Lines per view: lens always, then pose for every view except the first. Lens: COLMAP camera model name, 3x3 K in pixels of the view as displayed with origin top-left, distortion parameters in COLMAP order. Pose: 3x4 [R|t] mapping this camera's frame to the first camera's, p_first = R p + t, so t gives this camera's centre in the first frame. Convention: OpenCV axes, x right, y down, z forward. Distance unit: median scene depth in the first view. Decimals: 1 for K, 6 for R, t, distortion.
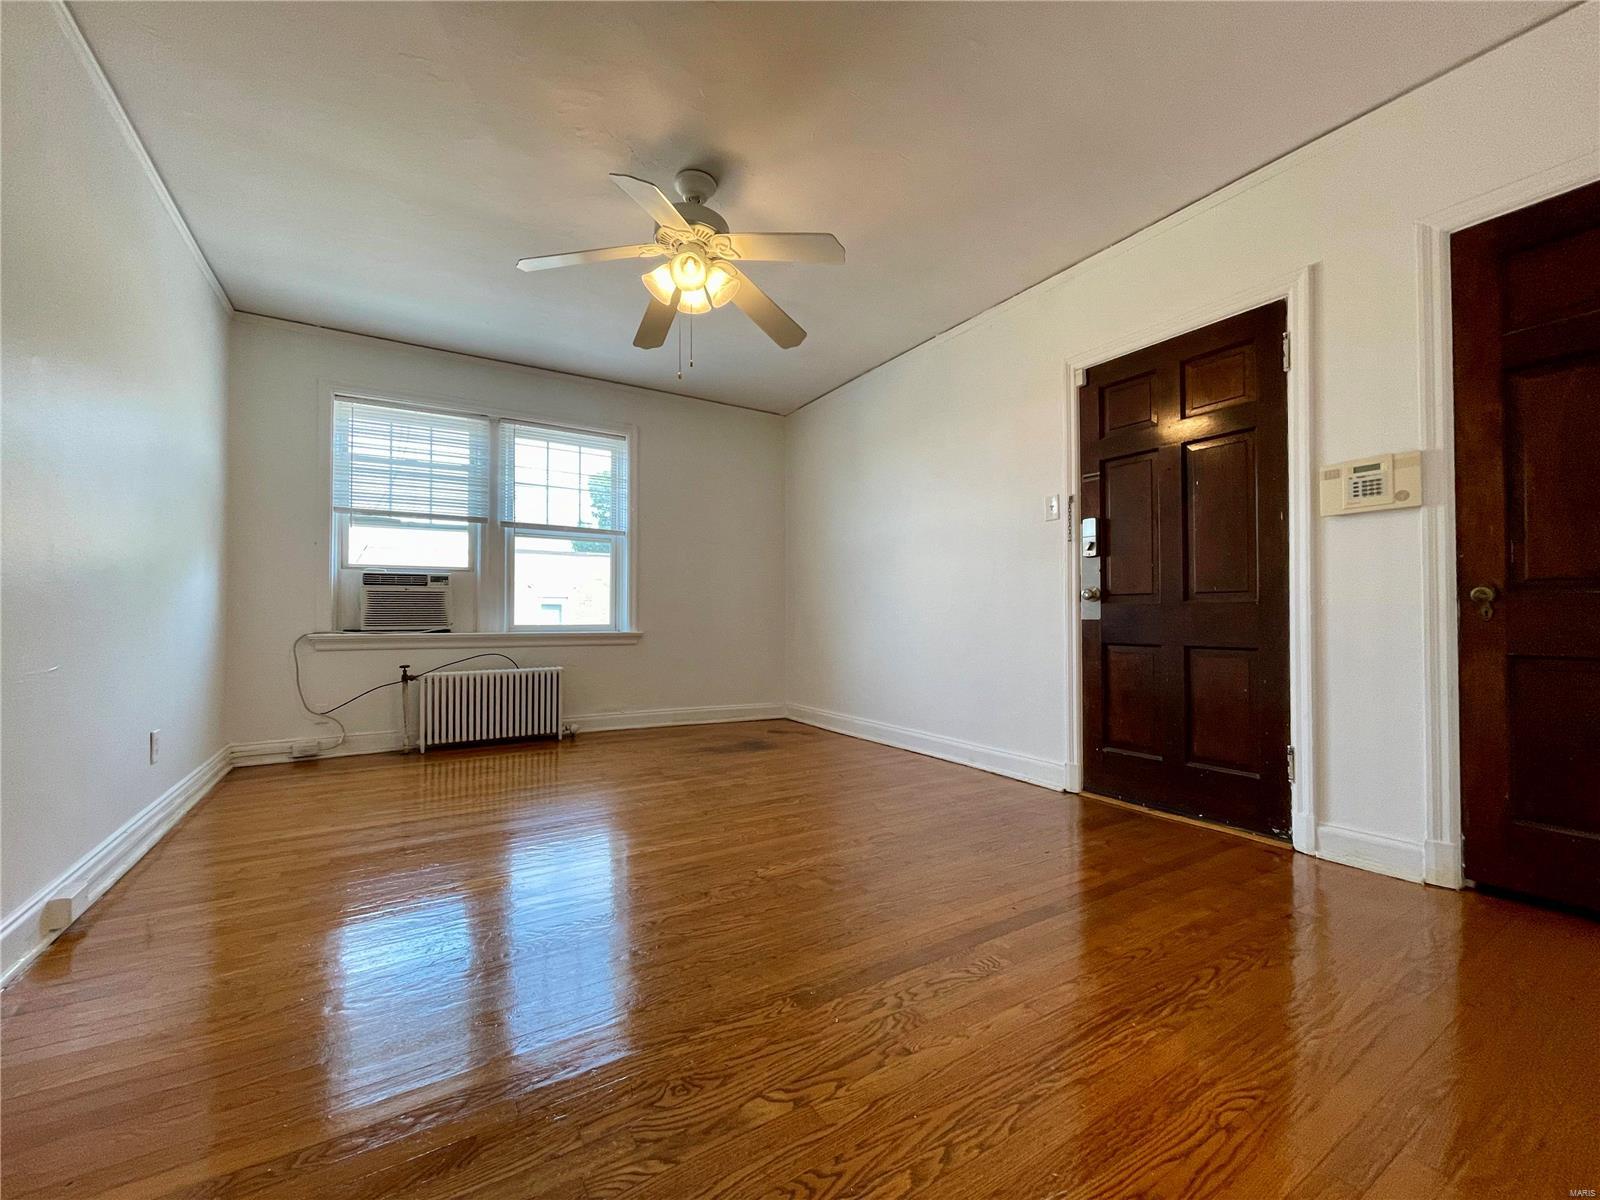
lens RADIAL K [[648.1, 0, 791.8], [0, 648.1, 604.8], [0, 0, 1]] dist [-0.002295, -0.000213]
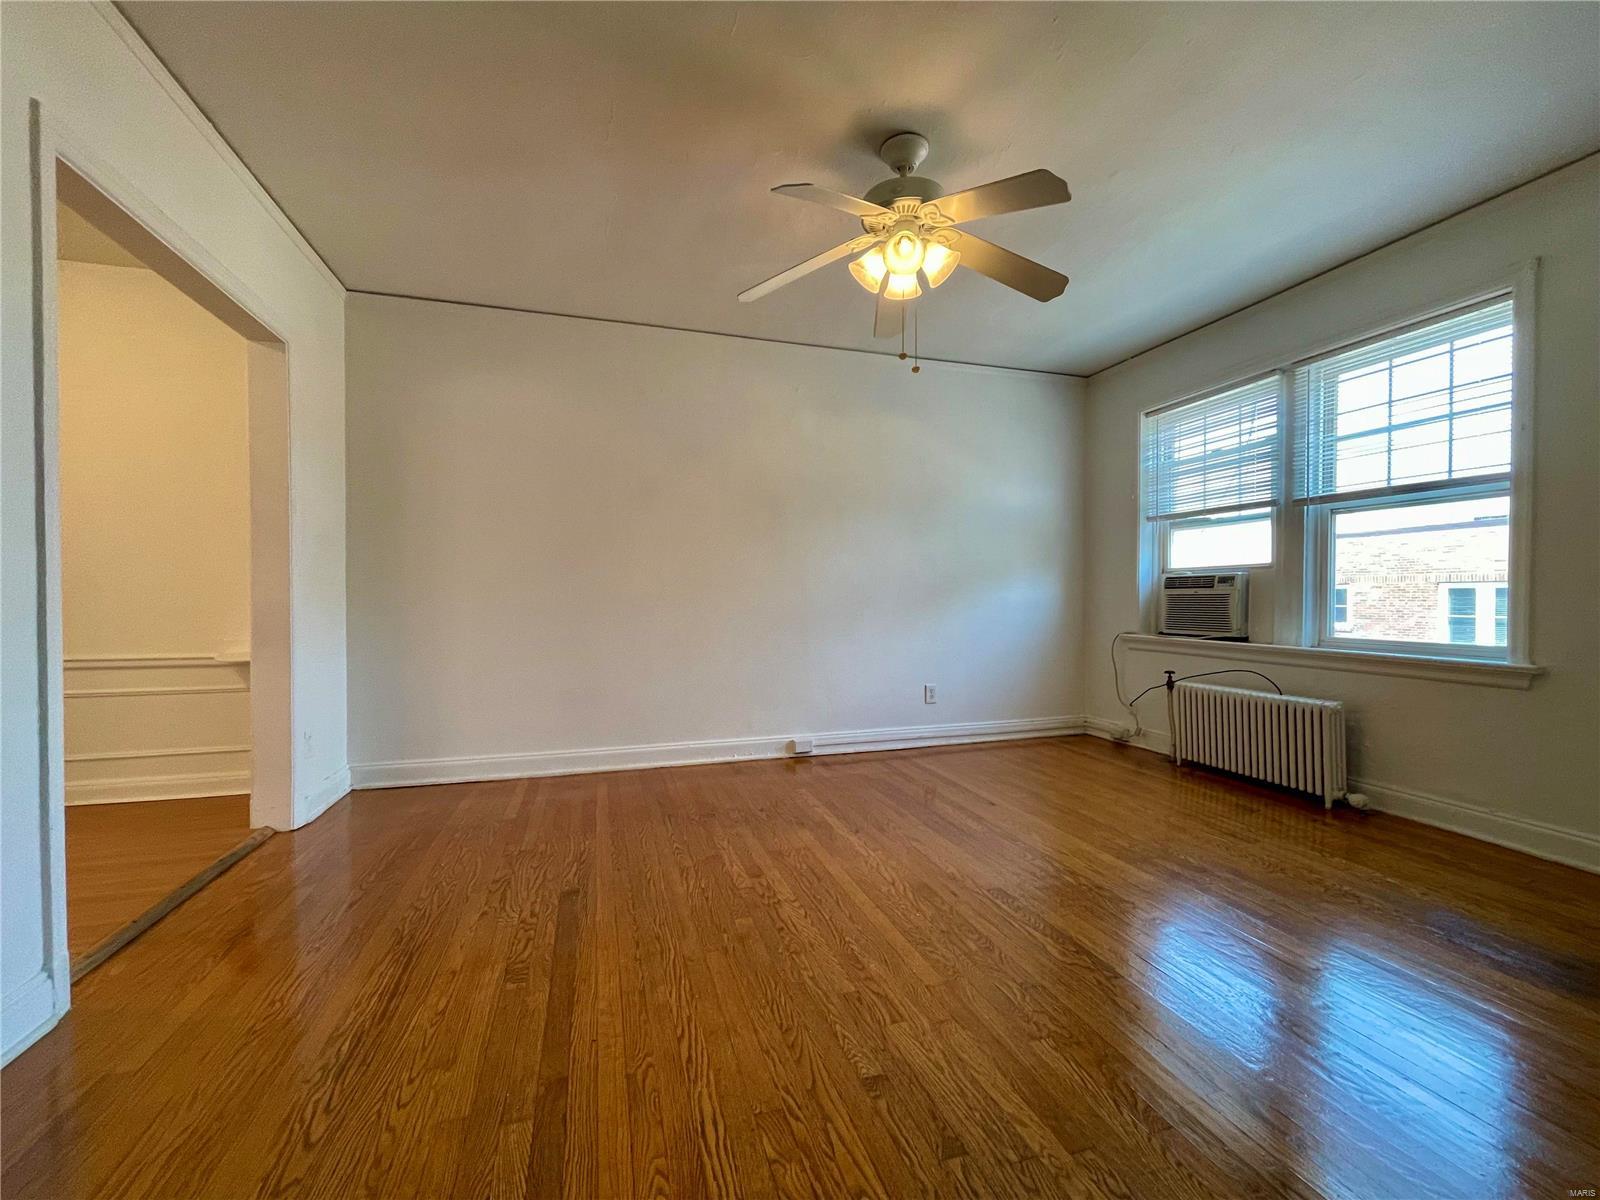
lens RADIAL K [[650.4, 0, 792.9], [0, 650.4, 608.3], [0, 0, 1]] dist [-0.000847, -0.000606]
pose [[-0.257742, 0.018487, -0.966037, 0.470110], [0.017065, 0.999748, 0.014580, -0.023990], [0.966063, -0.012727, -0.257992, 0.668256]]
